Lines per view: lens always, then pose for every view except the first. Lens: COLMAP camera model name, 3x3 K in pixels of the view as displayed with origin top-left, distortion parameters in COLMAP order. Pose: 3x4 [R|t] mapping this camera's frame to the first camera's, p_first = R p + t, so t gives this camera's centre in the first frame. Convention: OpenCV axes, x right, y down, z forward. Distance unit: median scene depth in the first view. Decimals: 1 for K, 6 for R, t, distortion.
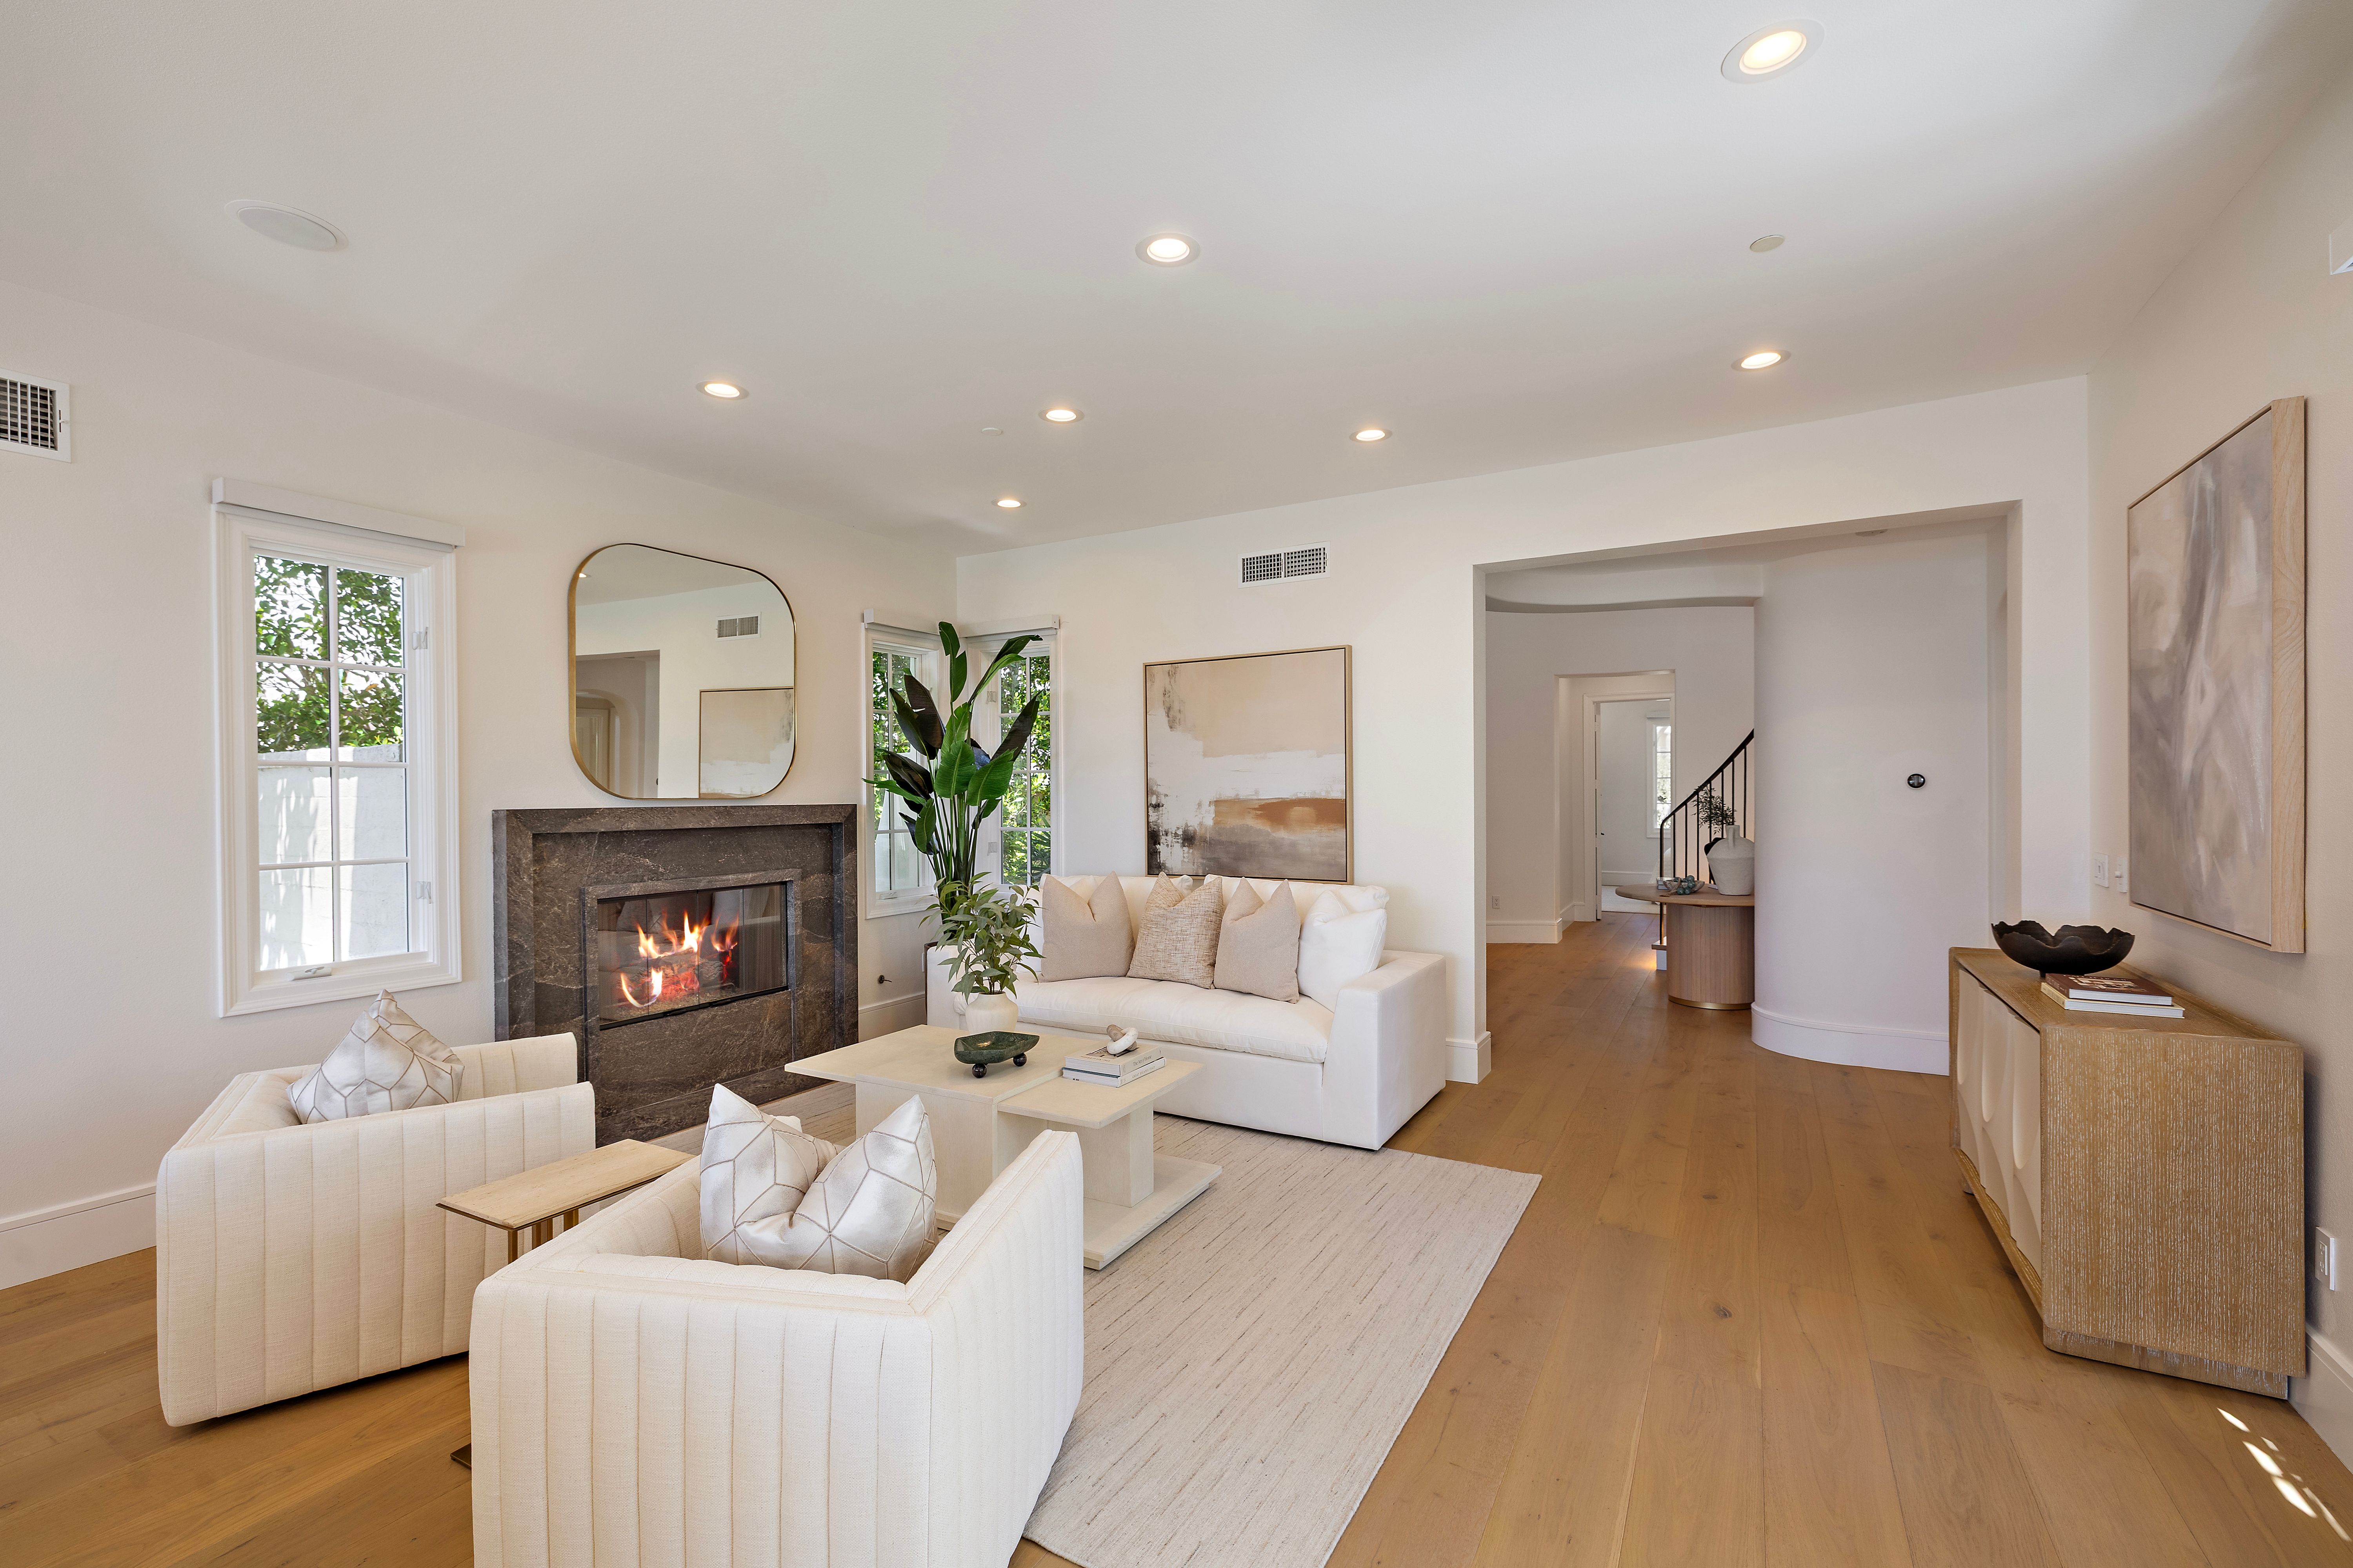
lens RADIAL K [[990.3, 0, 1166.5], [0, 990.3, 791.5], [0, 0, 1]] dist [0.005845, -0.000348]
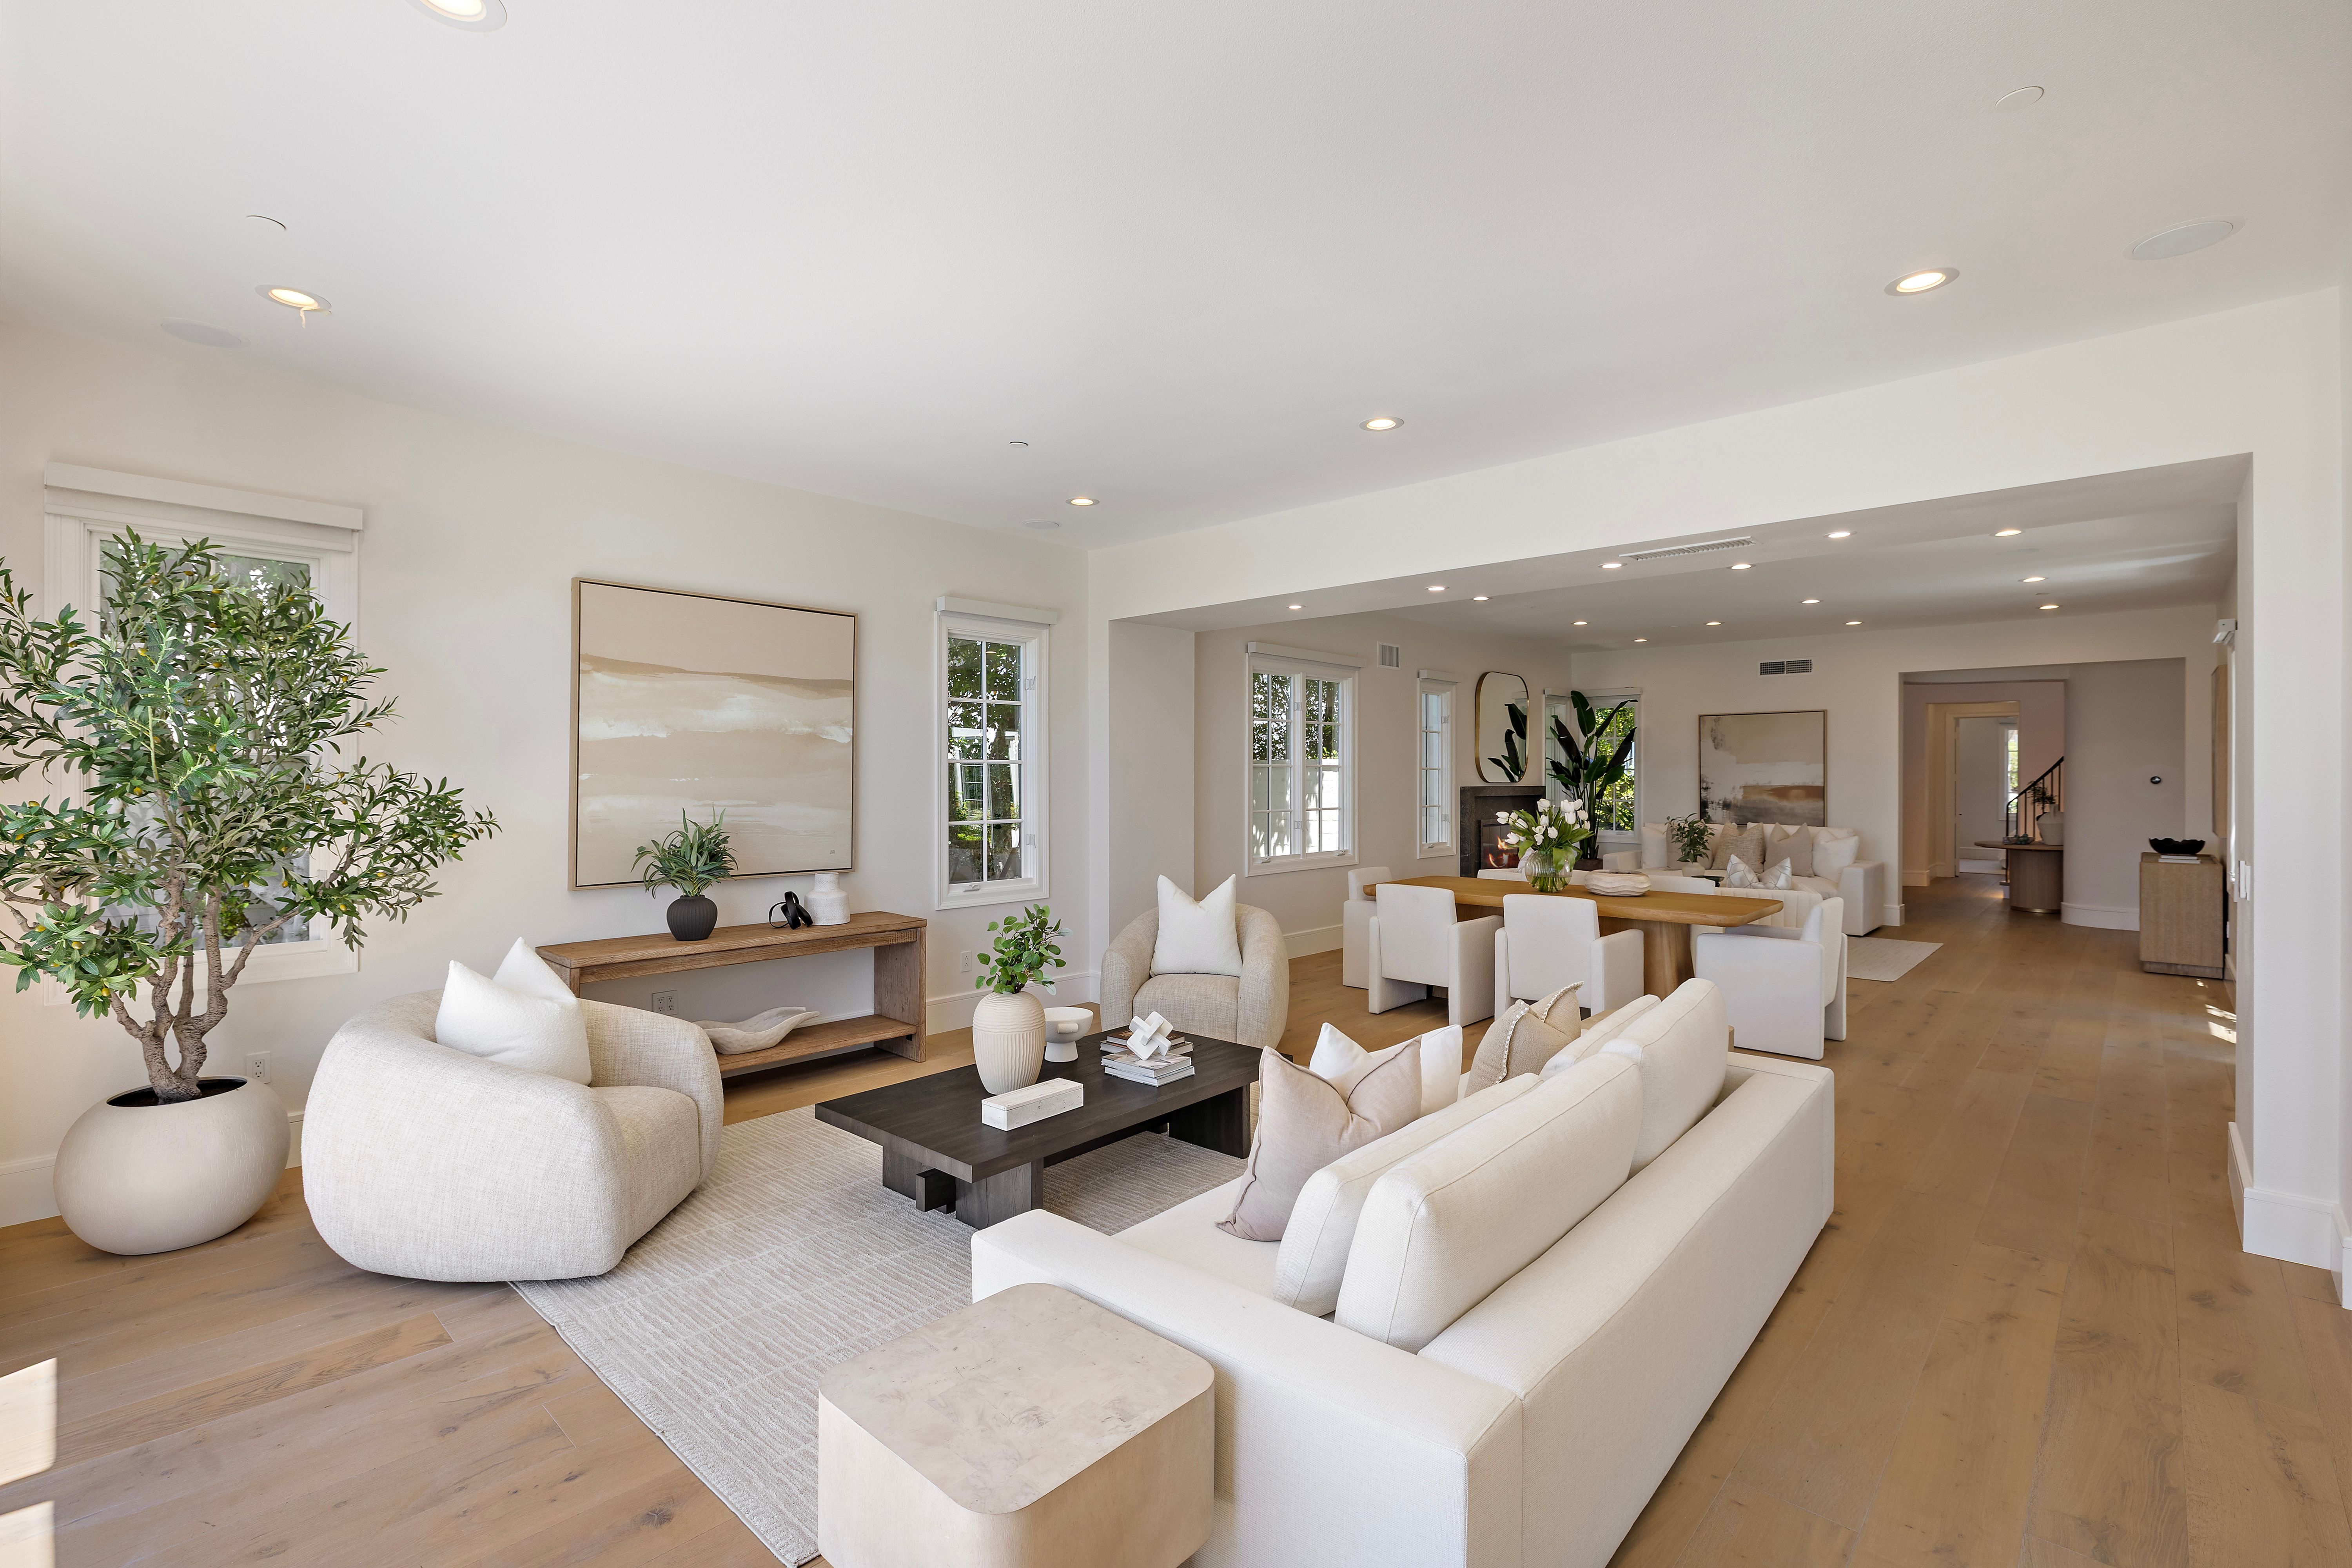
lens RADIAL K [[1046.8, 0, 1158.5], [0, 1046.8, 774.7], [0, 0, 1]] dist [-0.000605, -0.001514]
pose [[0.974507, 0.010121, -0.224128, -0.660439], [-0.009970, 0.999949, 0.001805, -0.006226], [0.224135, 0.000476, 0.974558, -1.374085]]
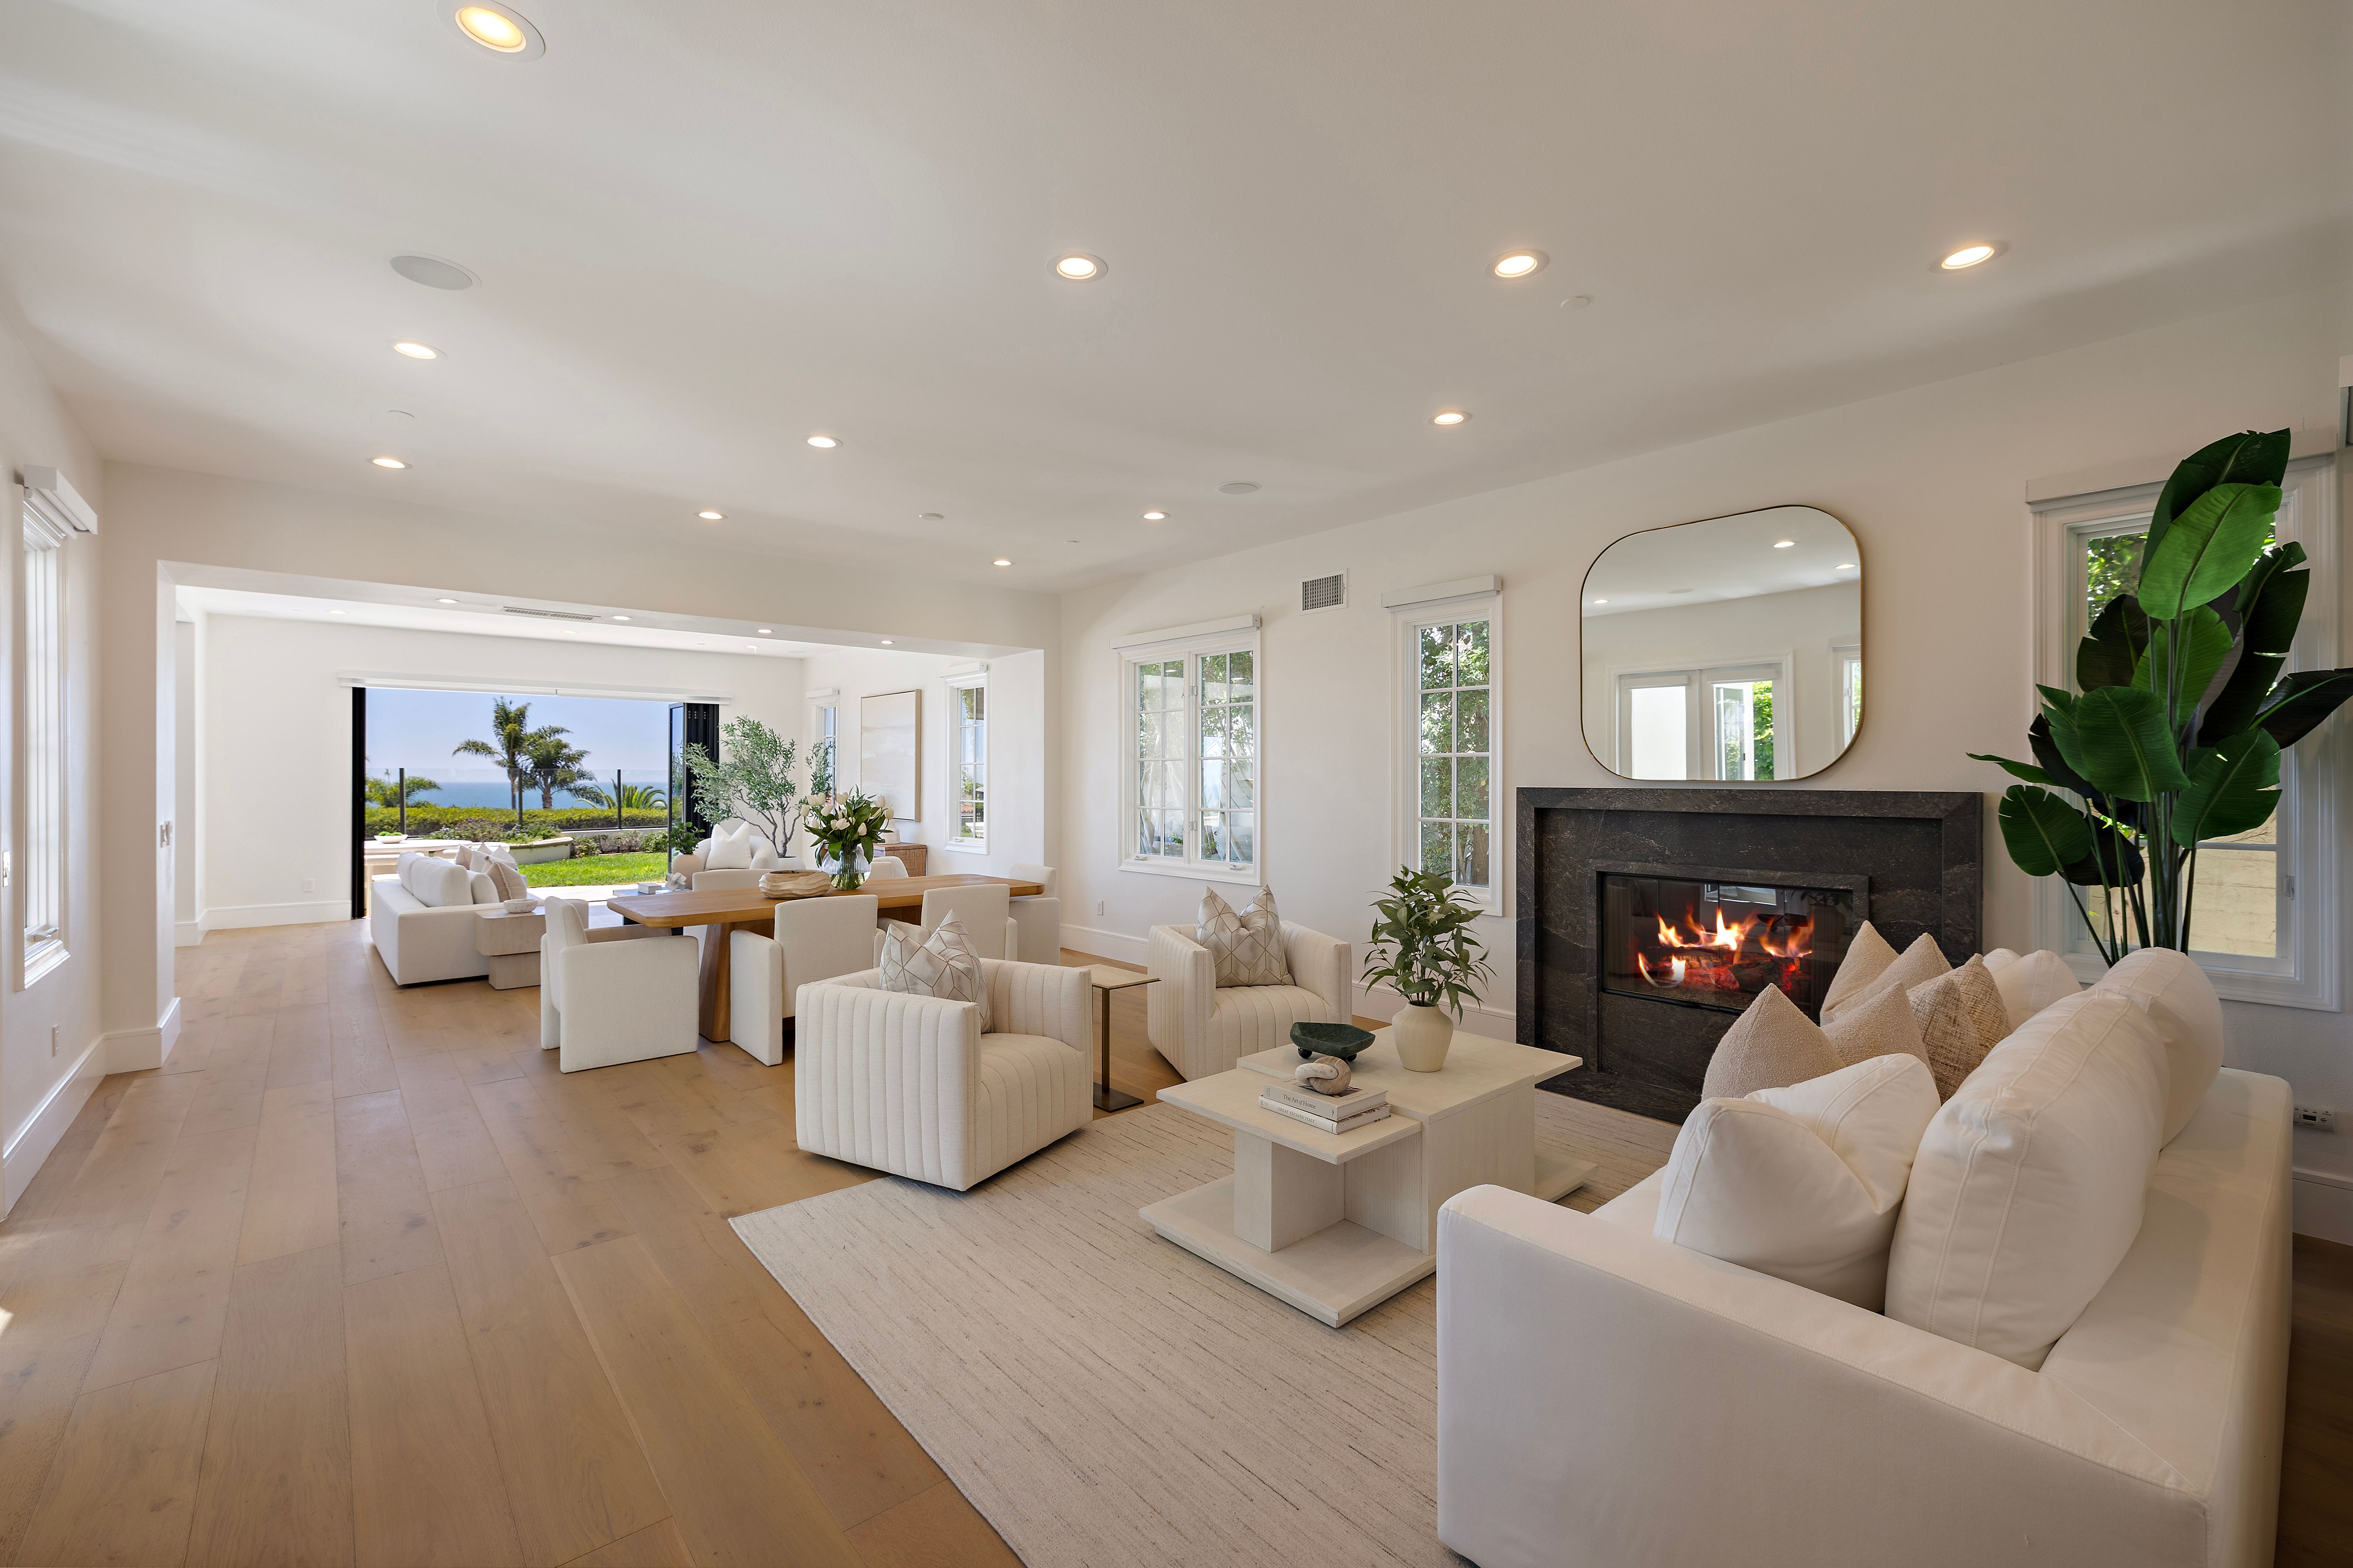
lens RADIAL K [[990.2, 0, 1169.3], [0, 990.2, 784.8], [0, 0, 1]] dist [0.005845, -0.000348]
pose [[-0.324276, 0.011004, -0.945899, 0.532226], [0.002153, 0.999938, 0.010895, -0.000161], [0.945960, 0.001496, -0.324279, 0.789498]]
